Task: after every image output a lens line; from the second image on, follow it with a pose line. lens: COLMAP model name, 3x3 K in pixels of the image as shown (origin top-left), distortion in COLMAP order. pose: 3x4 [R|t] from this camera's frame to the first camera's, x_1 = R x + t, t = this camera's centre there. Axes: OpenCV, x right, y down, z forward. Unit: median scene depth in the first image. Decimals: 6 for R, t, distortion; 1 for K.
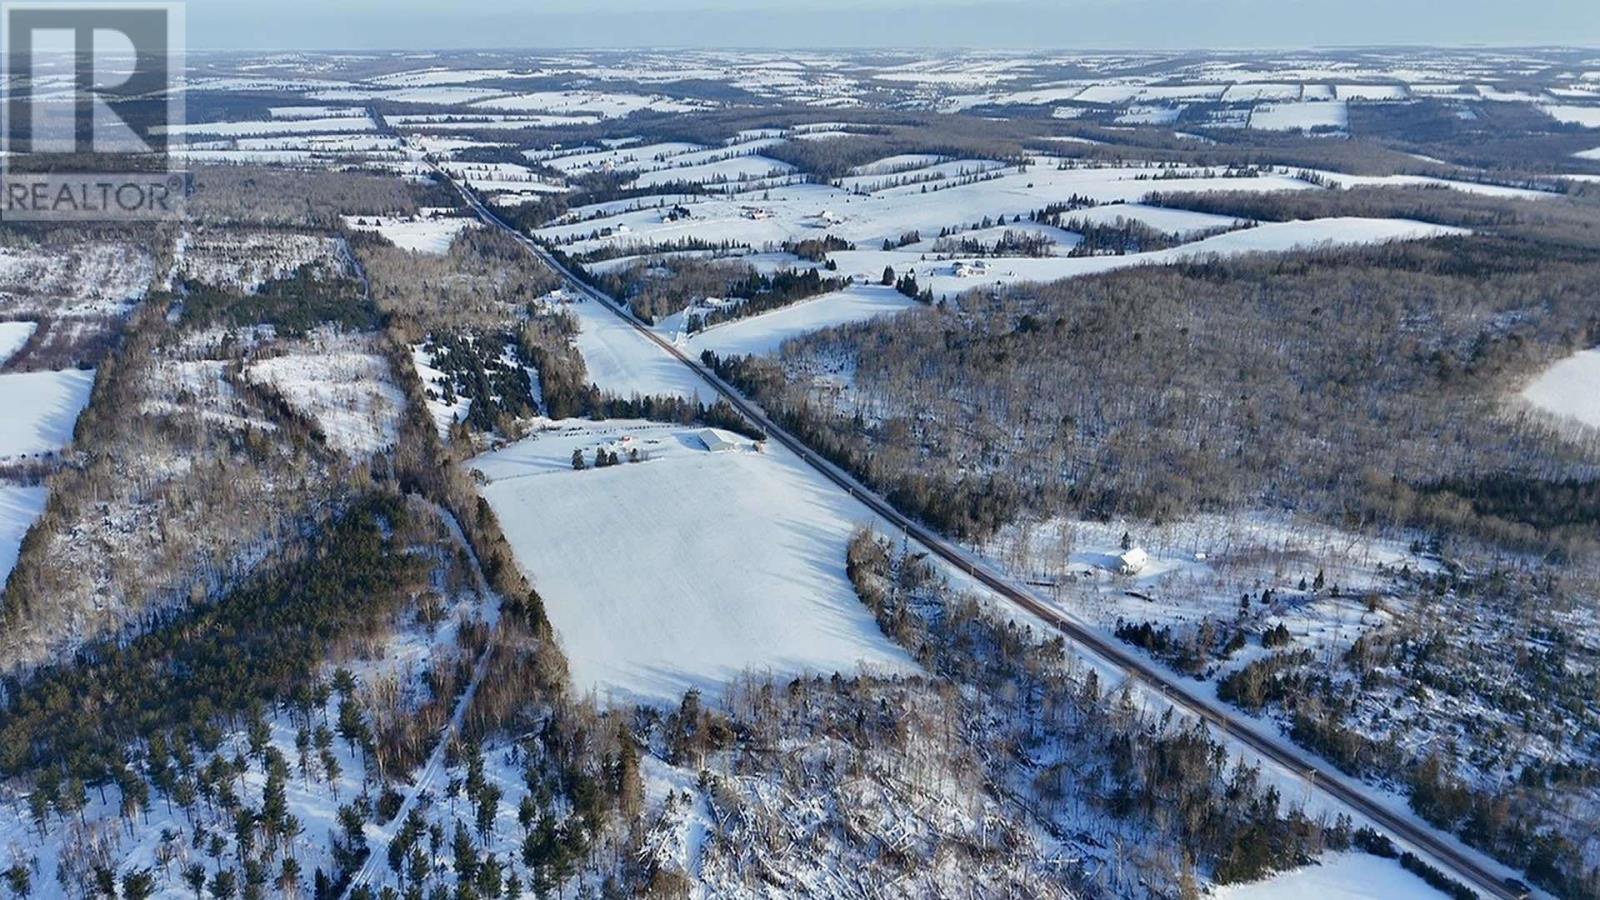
lens RADIAL K [[1166.2, 0, 803.7], [0, 1166.2, 449.2], [0, 0, 1]] dist [0.076487, -0.058276]
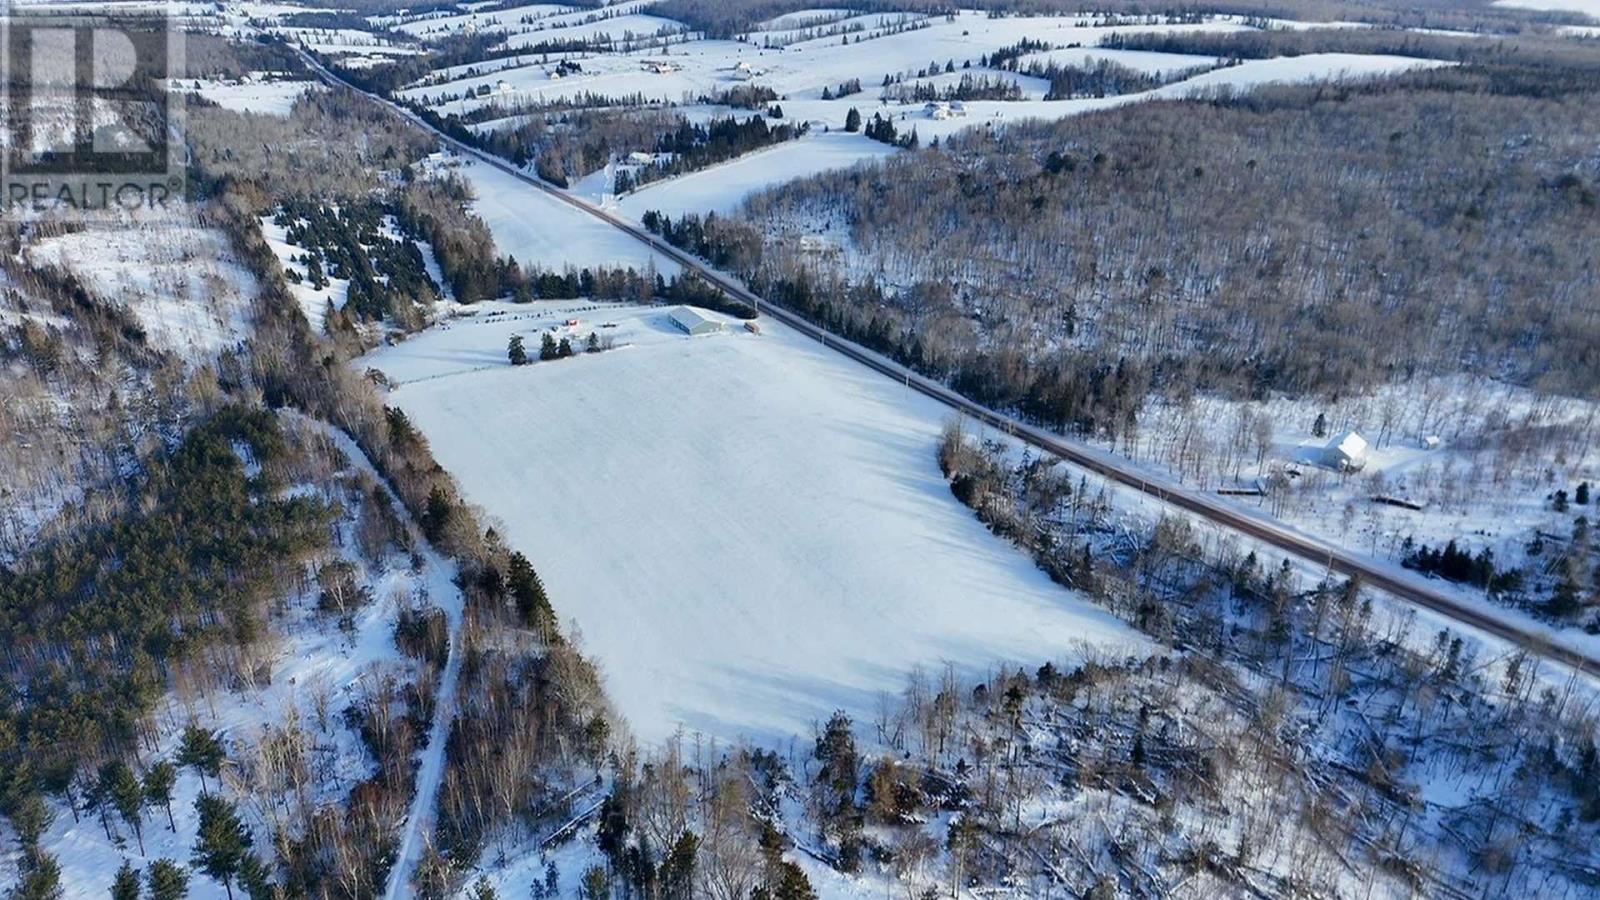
lens RADIAL K [[1168.7, 0, 803.2], [0, 1168.7, 454.0], [0, 0, 1]] dist [0.046571, -0.003890]
pose [[0.993115, -0.051073, 0.105426, -0.062786], [0.041461, 0.994948, 0.091433, 0.008720], [-0.109563, -0.086432, 0.990215, 0.167465]]
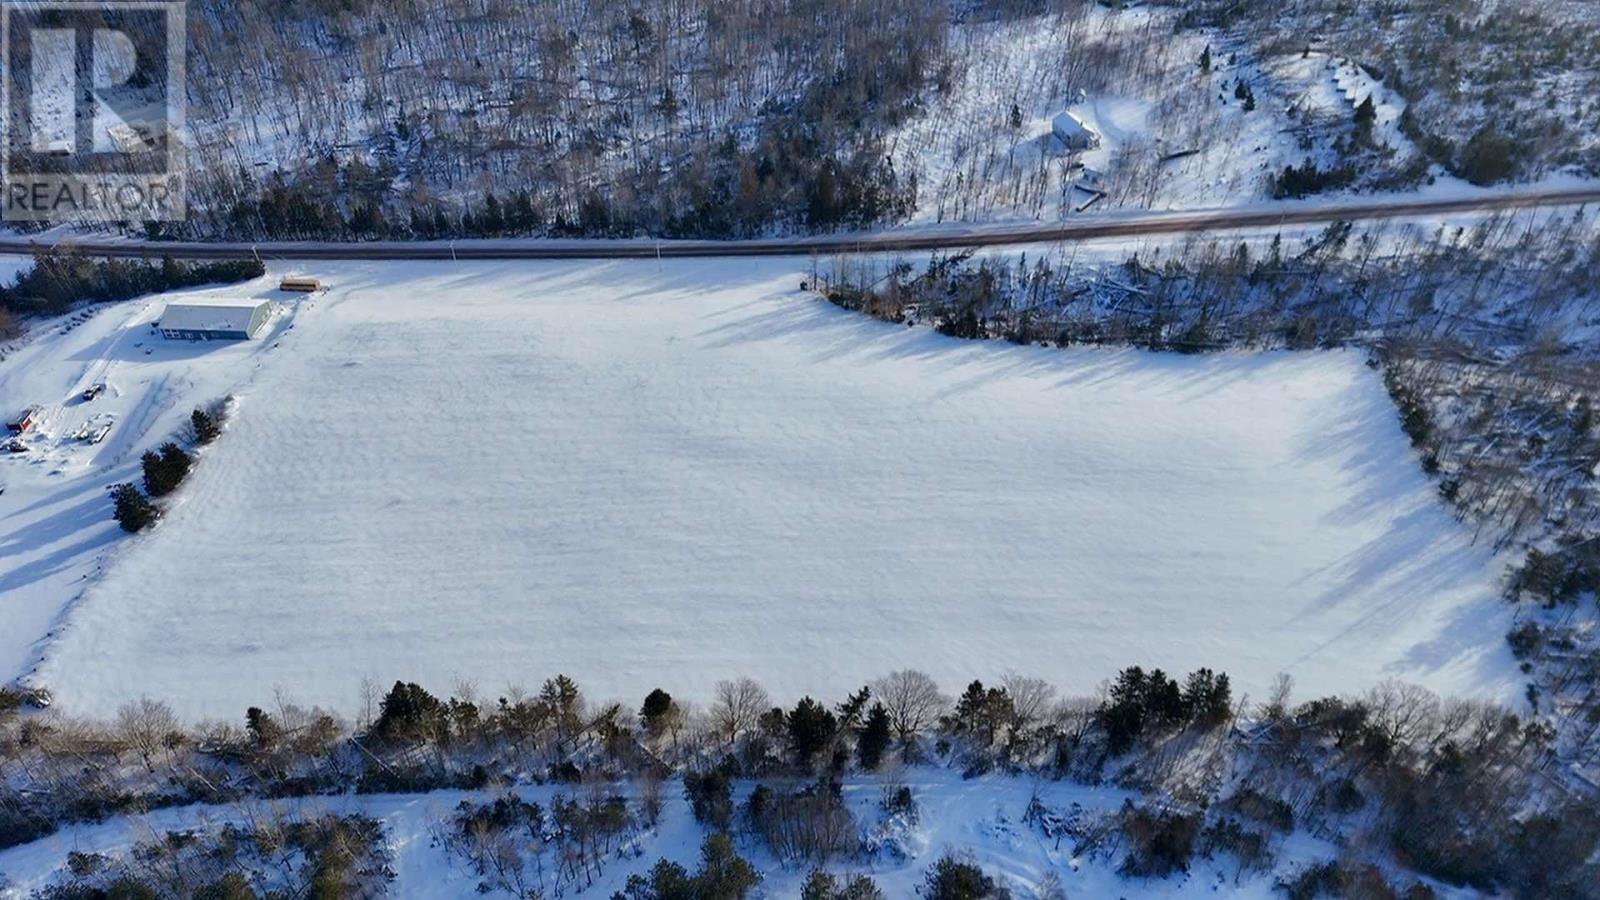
lens RADIAL K [[1166.2, 0, 803.7], [0, 1166.2, 449.2], [0, 0, 1]] dist [0.076487, -0.058276]
pose [[0.429332, -0.586031, 0.687198, -0.236352], [0.307581, 0.810284, 0.498833, -0.091718], [-0.849157, -0.002796, 0.528133, 0.376161]]
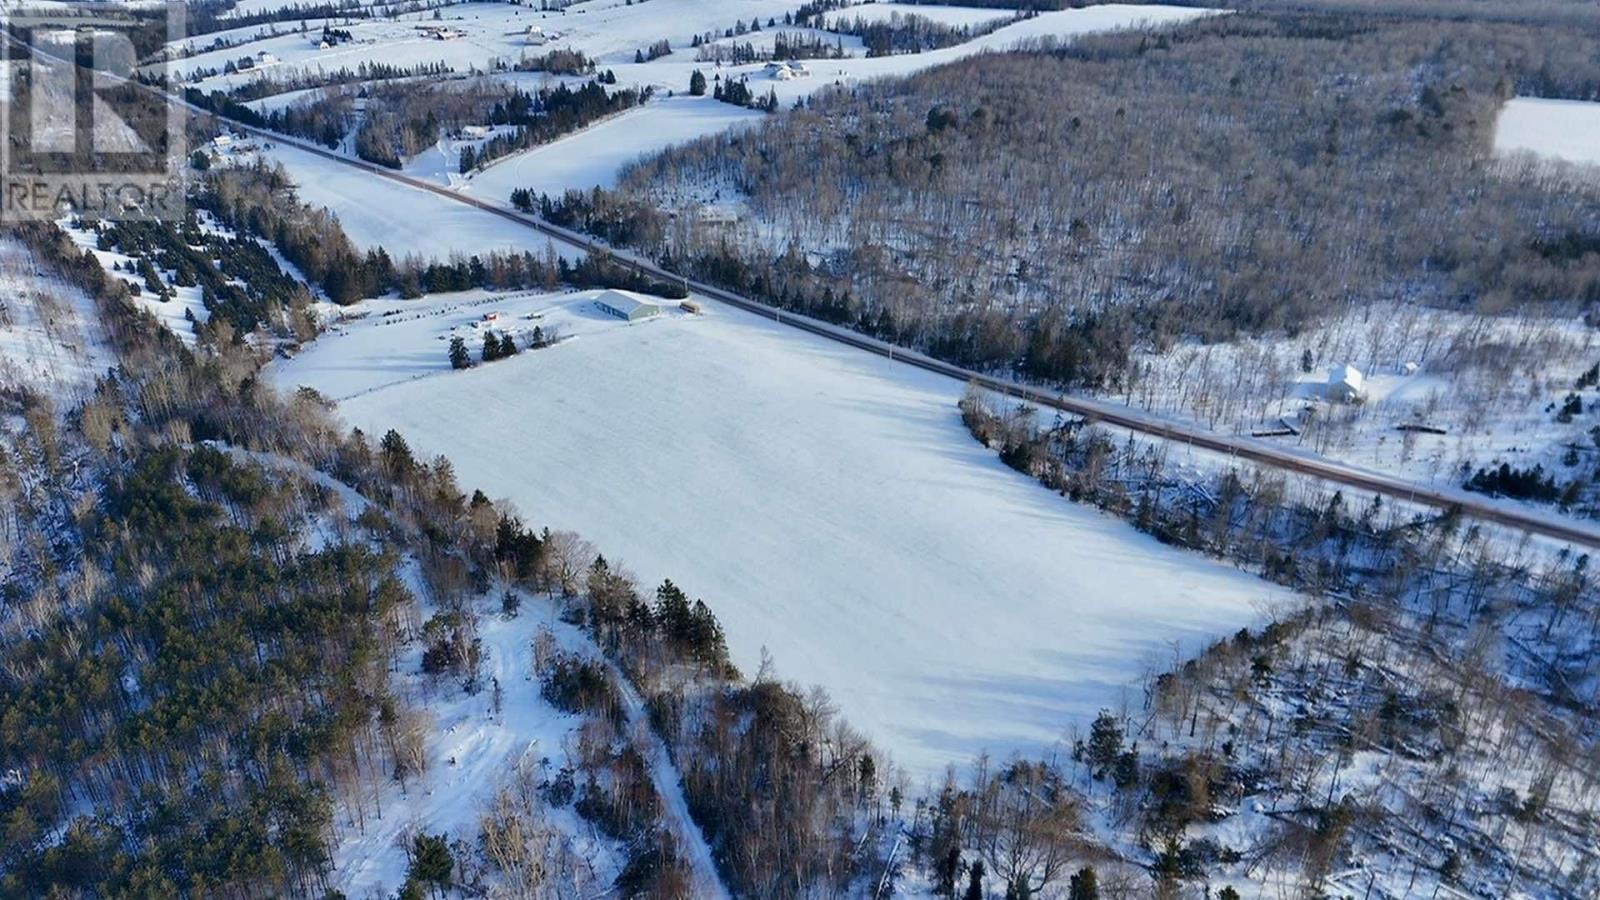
lens RADIAL K [[1168.7, 0, 803.2], [0, 1168.7, 454.0], [0, 0, 1]] dist [0.046571, -0.003890]
pose [[0.941767, -0.152850, 0.299518, -0.140290], [0.115891, 0.983685, 0.137600, -0.002342], [-0.315663, -0.094875, 0.944116, 0.203643]]
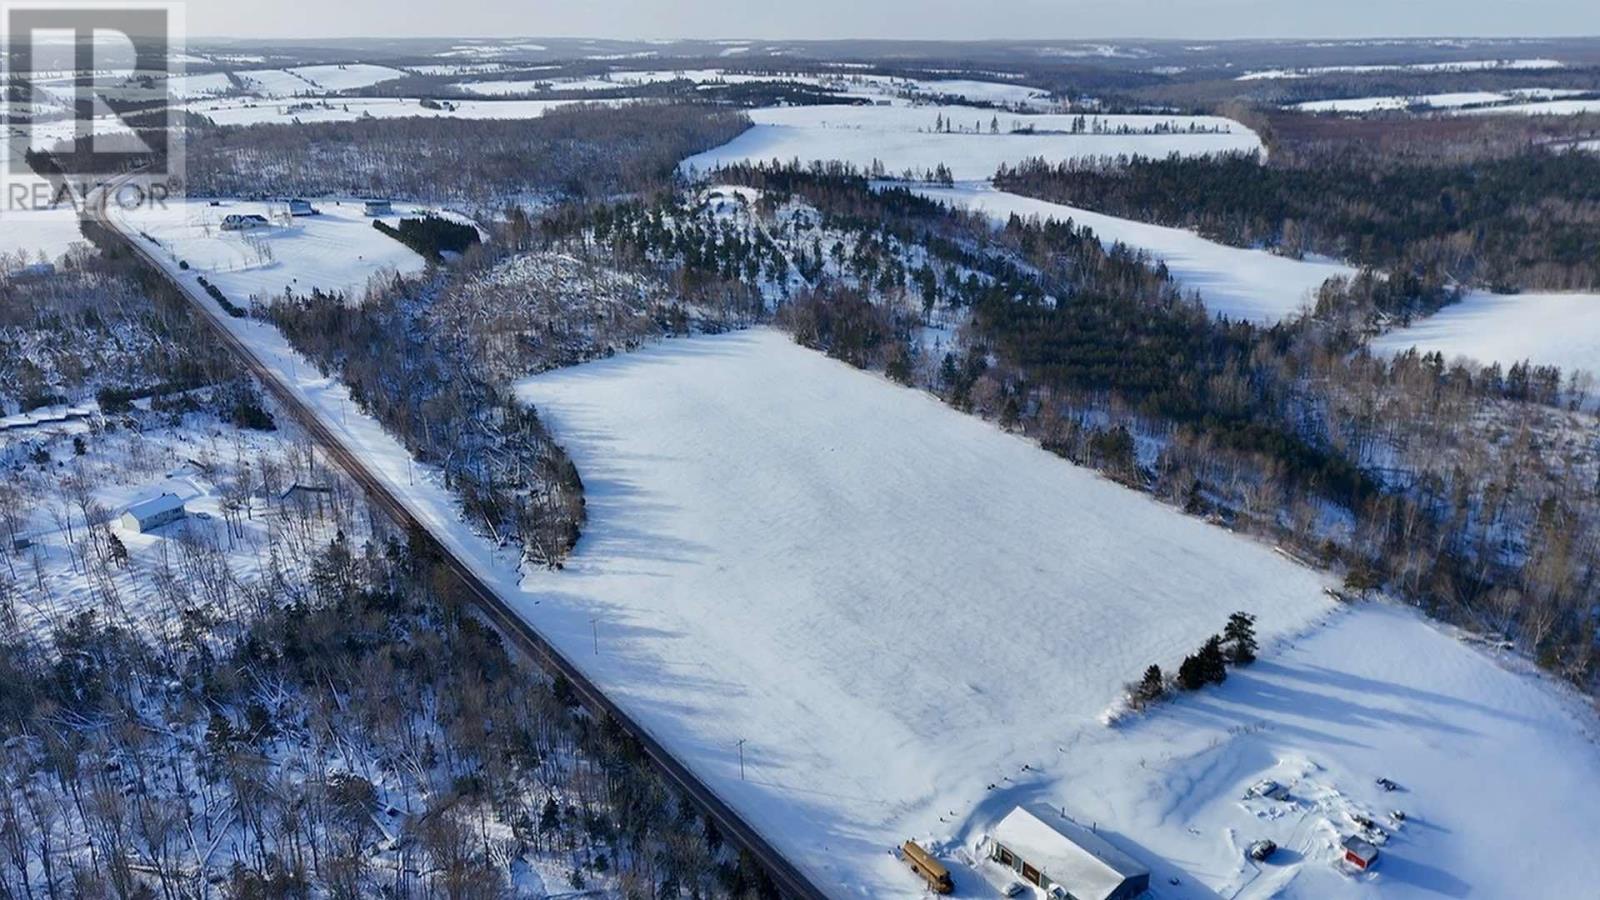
lens RADIAL K [[1180.0, 0, 803.7], [0, 1180.0, 453.8], [0, 0, 1]] dist [0.056333, -0.043108]
pose [[-0.964646, 0.102650, -0.242735, 0.034835], [-0.077203, 0.770560, 0.632674, -0.196901], [0.251986, 0.629047, -0.735393, 0.793511]]
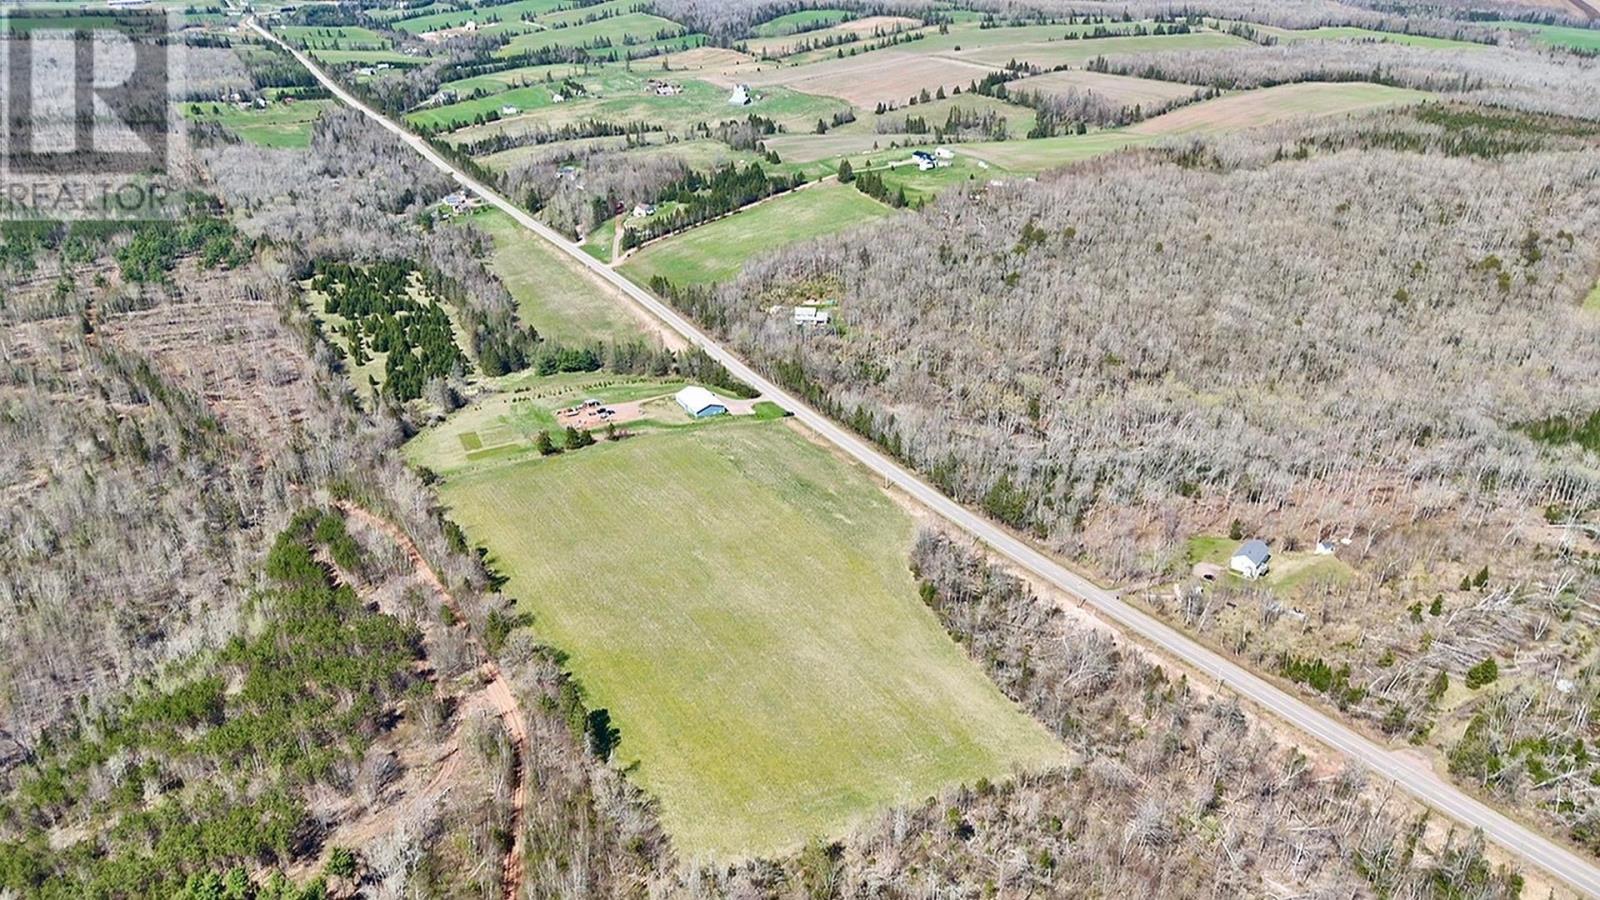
lens RADIAL K [[1180.0, 0, 803.7], [0, 1180.0, 453.8], [0, 0, 1]] dist [0.056333, -0.043108]
pose [[0.992917, -0.057061, 0.104214, -0.064685], [0.044005, 0.991363, 0.123542, -0.050617], [-0.110363, -0.118081, 0.986852, 0.102632]]
